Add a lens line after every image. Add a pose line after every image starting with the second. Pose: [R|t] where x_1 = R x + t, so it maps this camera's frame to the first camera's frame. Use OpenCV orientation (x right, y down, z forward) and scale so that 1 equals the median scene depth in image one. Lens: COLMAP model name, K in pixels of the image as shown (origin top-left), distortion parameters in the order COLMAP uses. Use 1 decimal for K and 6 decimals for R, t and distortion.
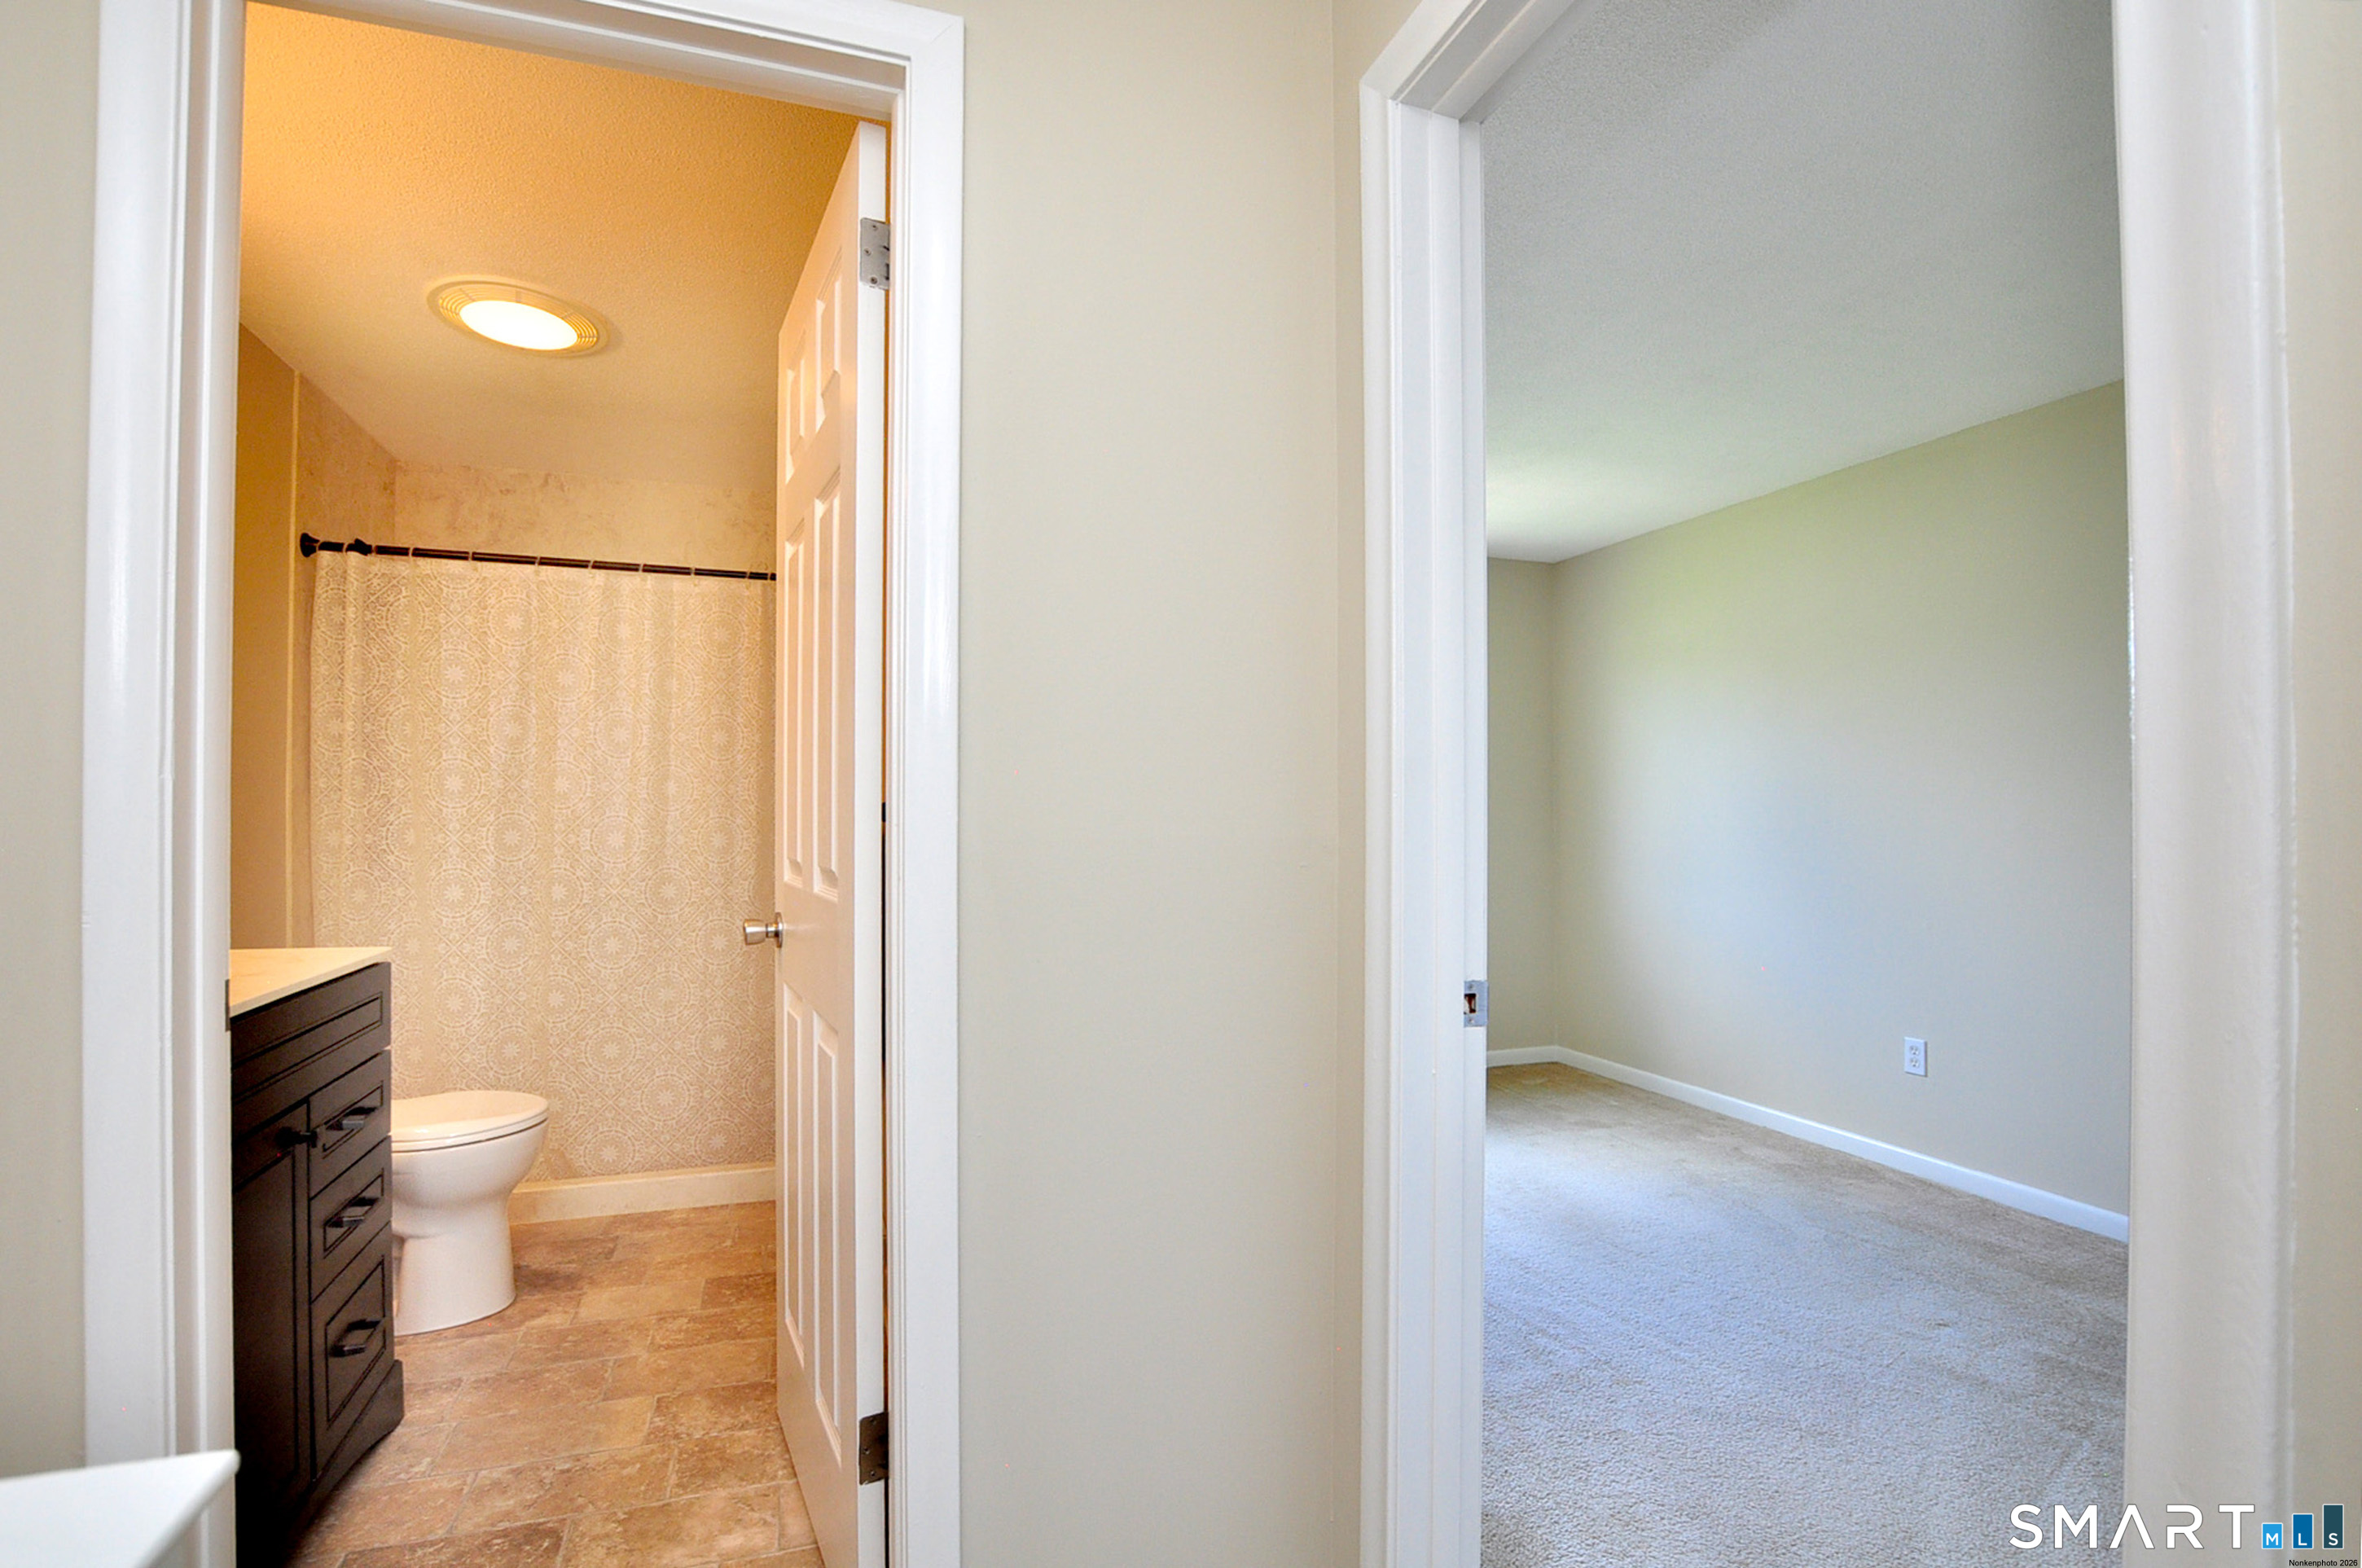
lens RADIAL K [[1038.8, 0, 1117.8], [0, 1038.8, 803.1], [0, 0, 1]] dist [-0.033712, 0.004158]
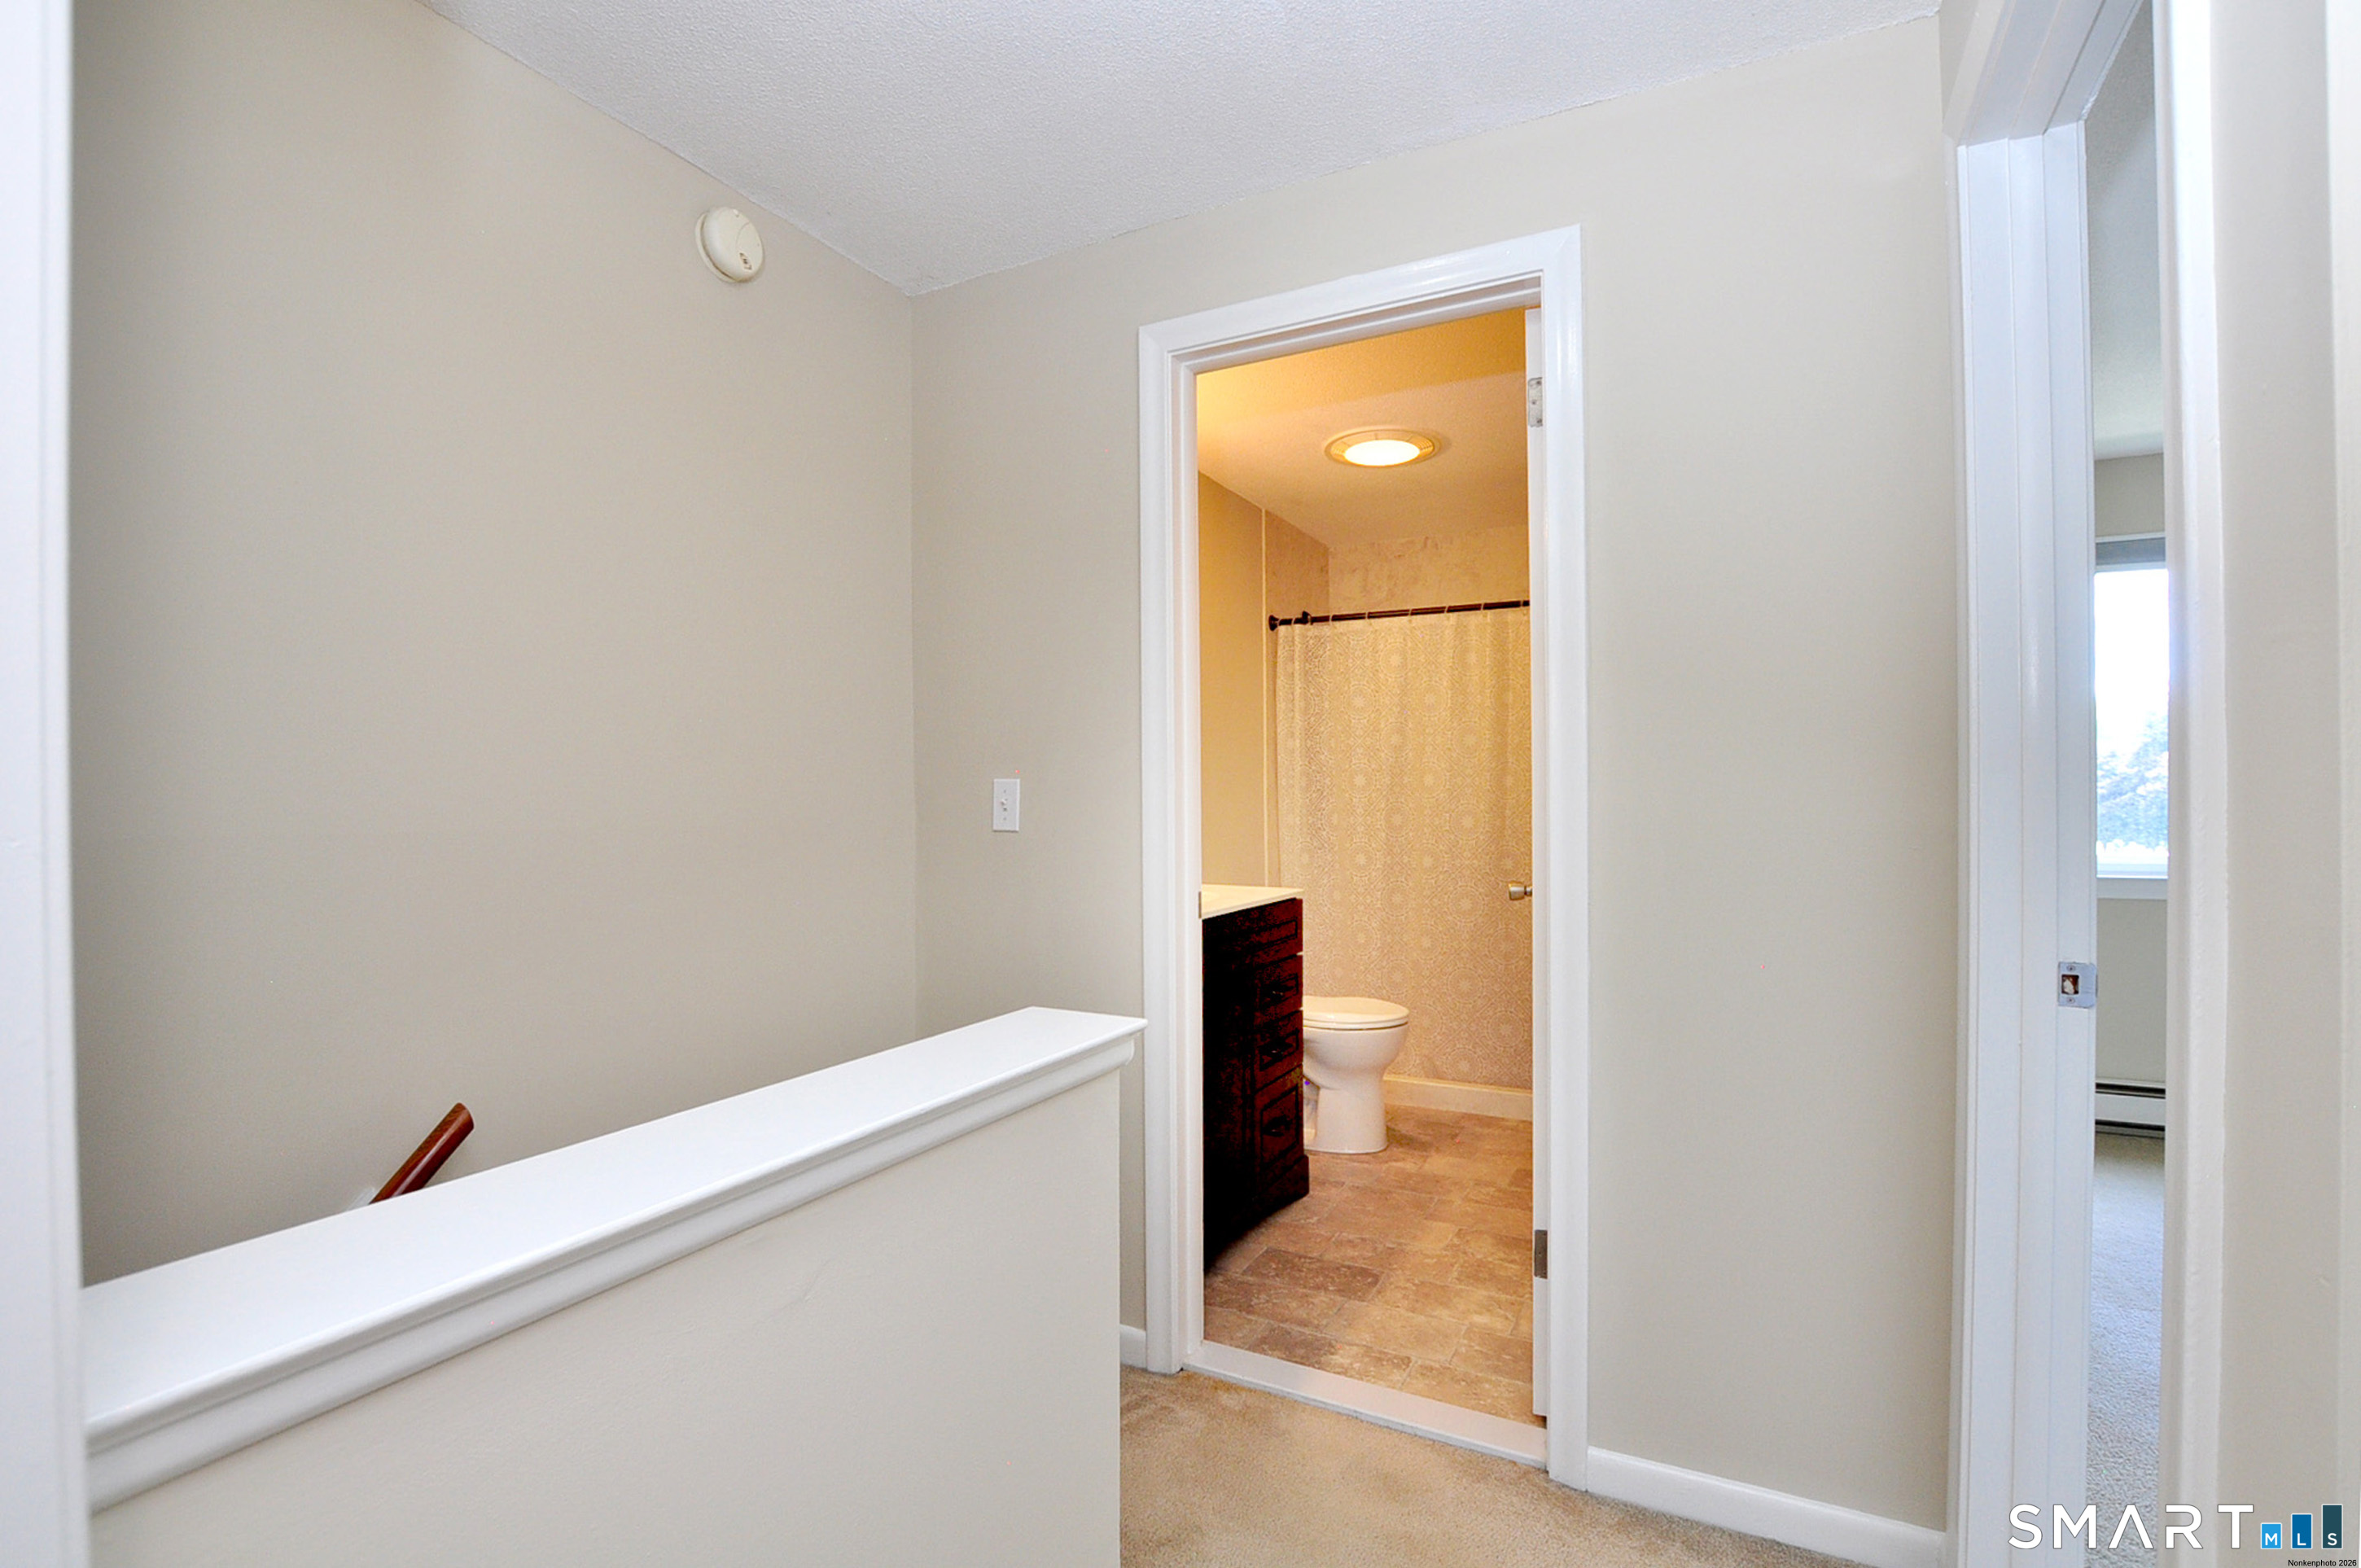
lens RADIAL K [[1038.3, 0, 1215.9], [0, 1038.3, 795.2], [0, 0, 1]] dist [-0.033712, 0.004158]
pose [[0.716783, -0.008939, -0.697239, 0.215809], [0.014430, 0.999894, 0.002016, -0.005540], [0.697147, -0.011507, 0.716836, -0.162727]]
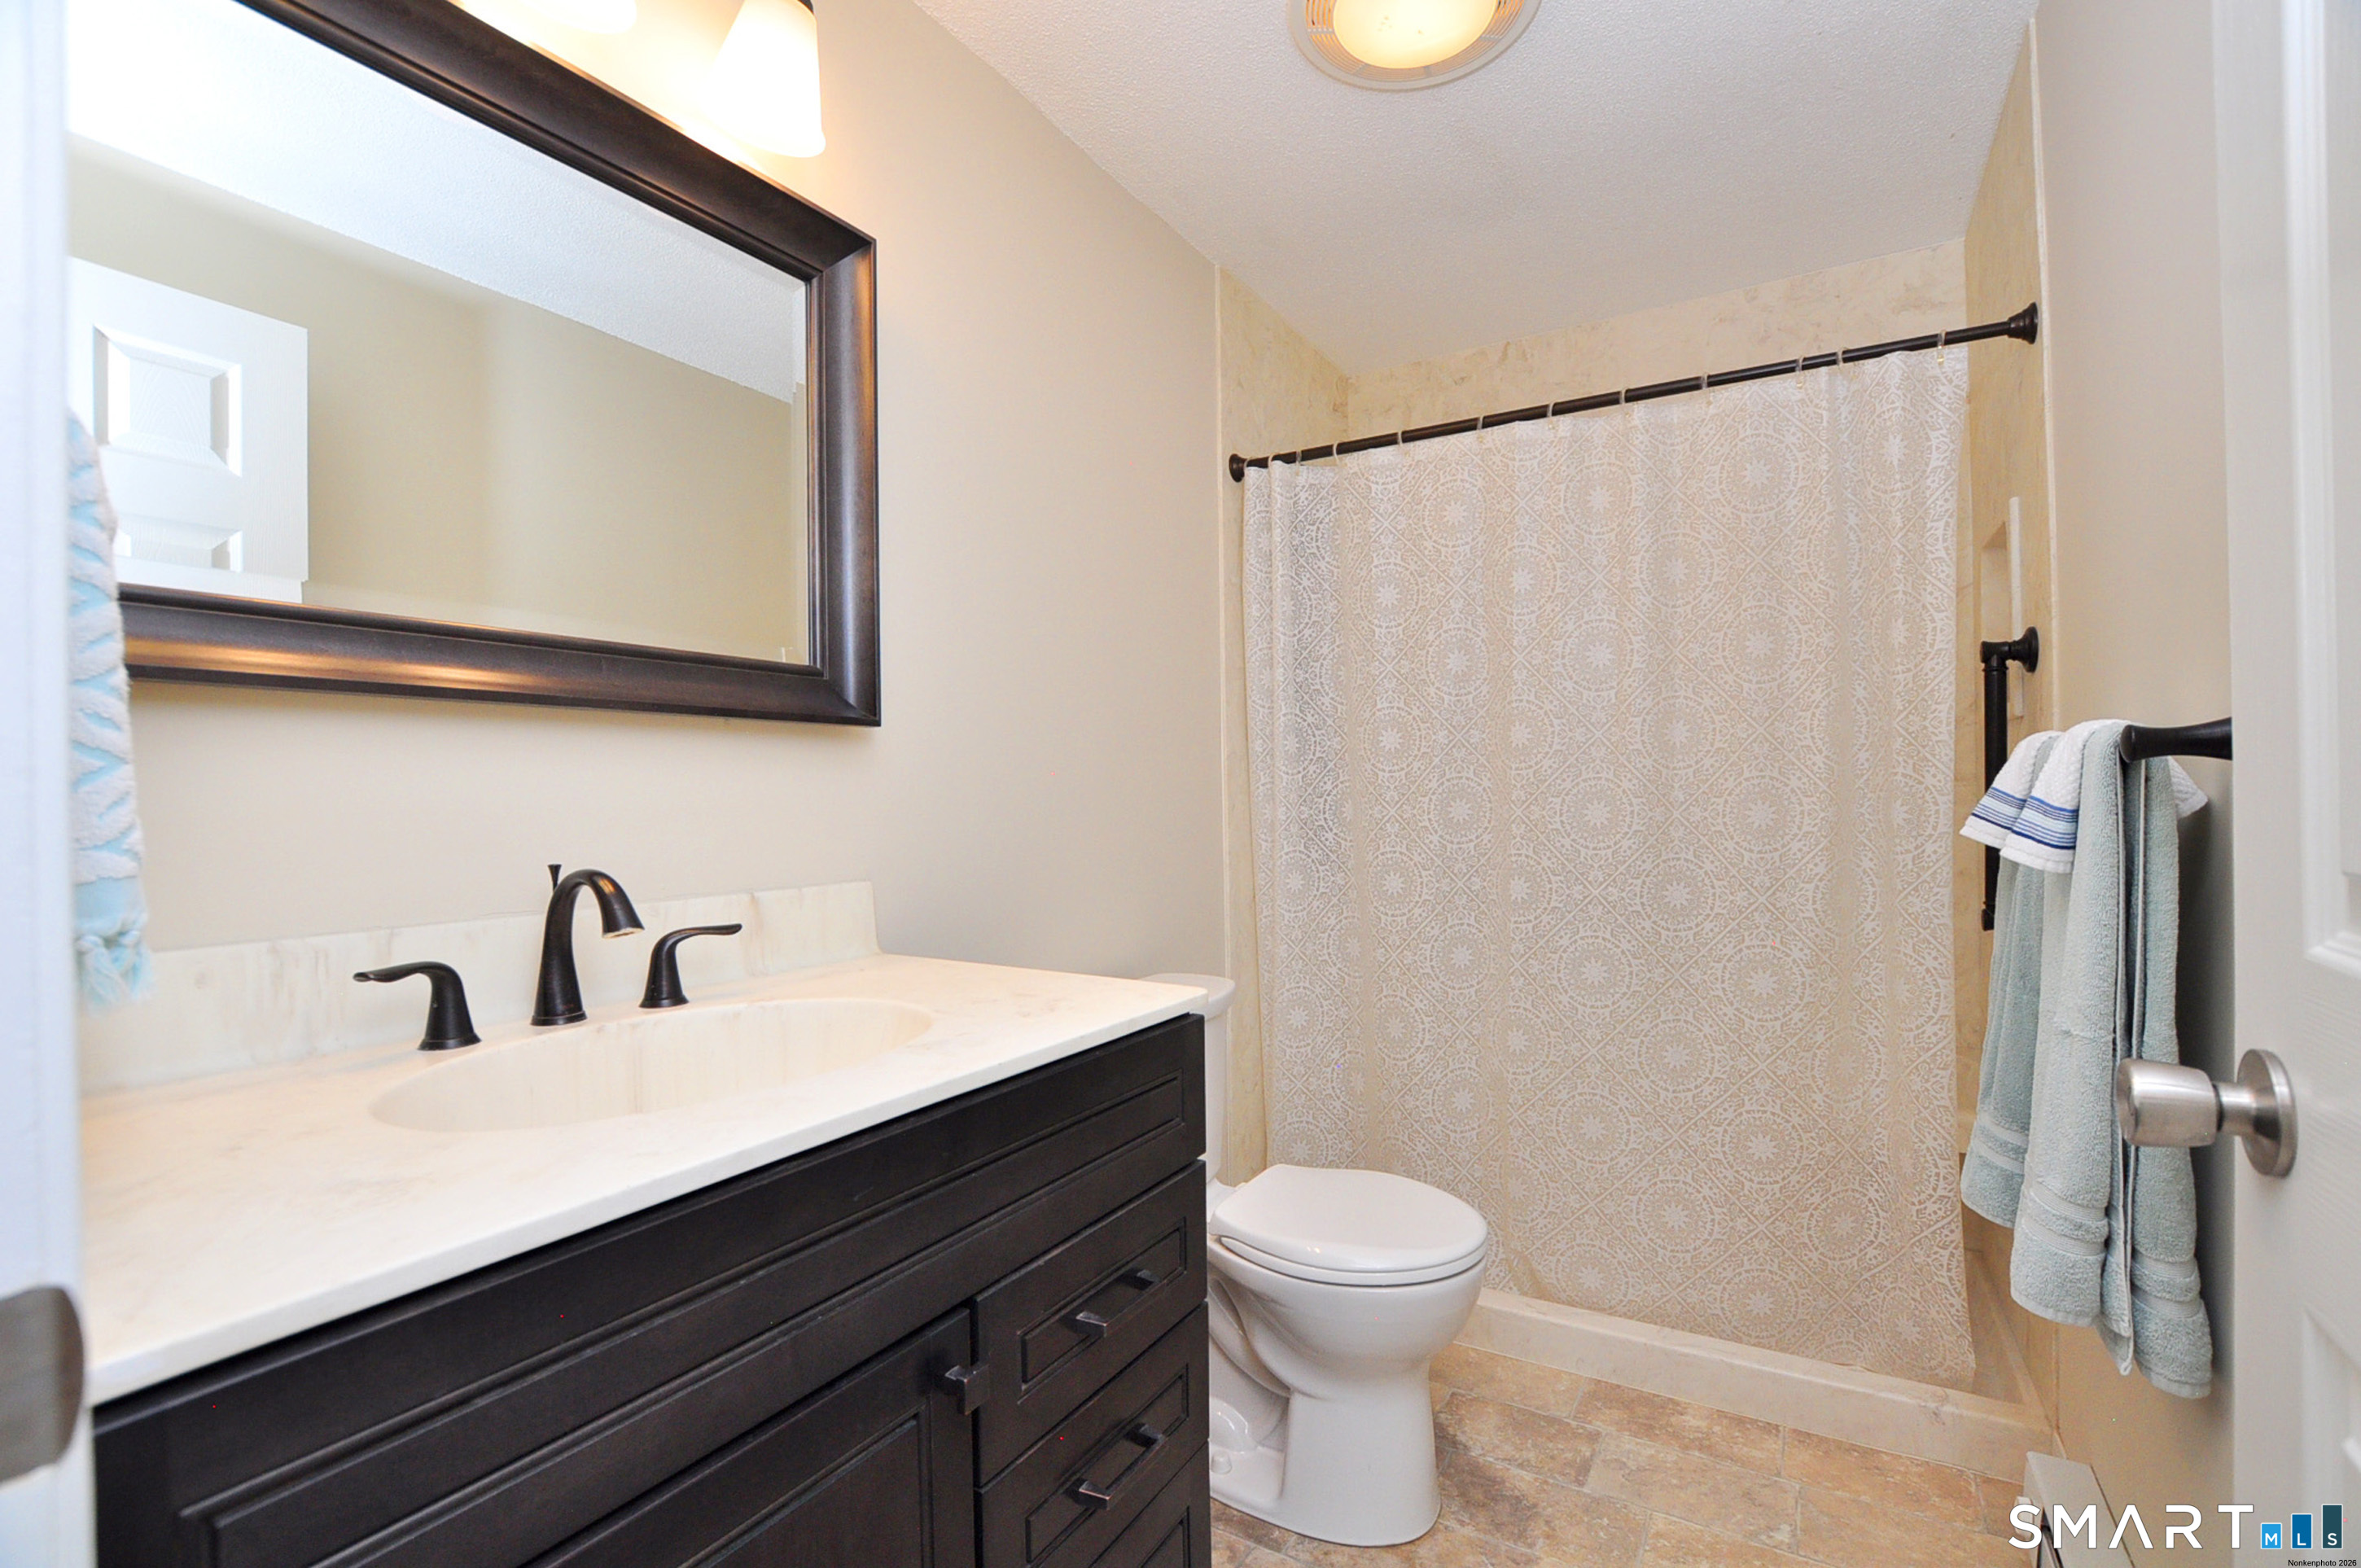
lens RADIAL K [[1038.3, 0, 1219.6], [0, 1038.3, 798.8], [0, 0, 1]] dist [-0.033712, 0.004158]
pose [[0.674694, -0.009836, -0.738032, -0.182100], [0.022642, 0.999716, 0.007376, 0.018090], [0.737751, -0.021687, 0.674725, 0.425523]]
